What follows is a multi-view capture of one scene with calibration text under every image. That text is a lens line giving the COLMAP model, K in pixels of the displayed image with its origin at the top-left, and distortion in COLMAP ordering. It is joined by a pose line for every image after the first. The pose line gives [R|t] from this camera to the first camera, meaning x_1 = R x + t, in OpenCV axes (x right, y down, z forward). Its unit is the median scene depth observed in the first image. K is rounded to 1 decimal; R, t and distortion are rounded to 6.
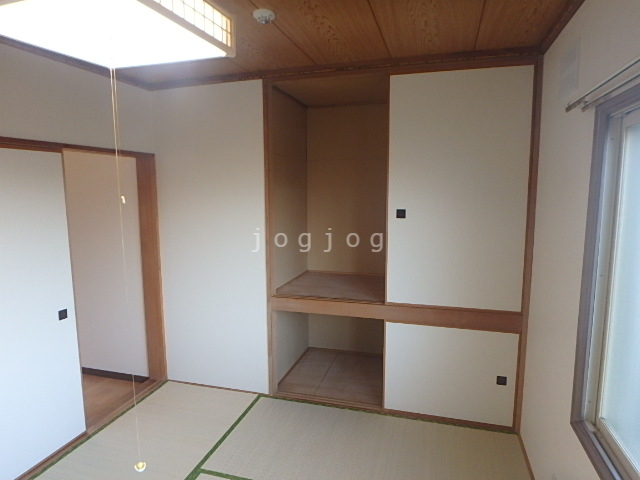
lens RADIAL K [[391.5, 0, 327.6], [0, 391.5, 230.3], [0, 0, 1]] dist [-0.022118, -0.000005]
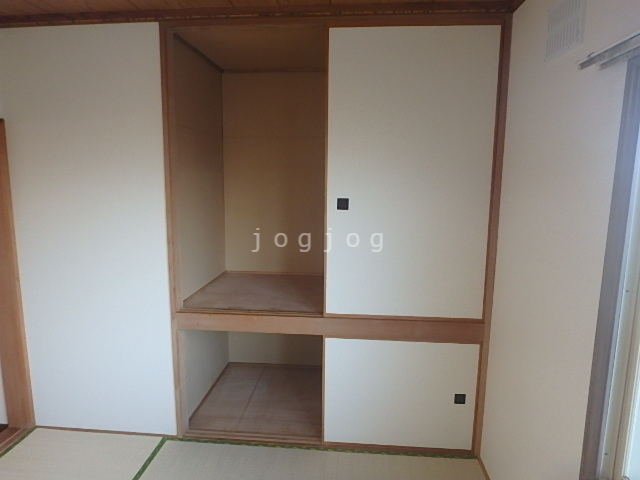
lens RADIAL K [[391.5, 0, 327.6], [0, 391.5, 230.3], [0, 0, 1]] dist [-0.022118, -0.000005]
pose [[0.980280, -0.013472, 0.197155, -0.002692], [0.006538, 0.999338, 0.035777, -0.015619], [-0.197506, -0.033782, 0.979719, 0.199935]]
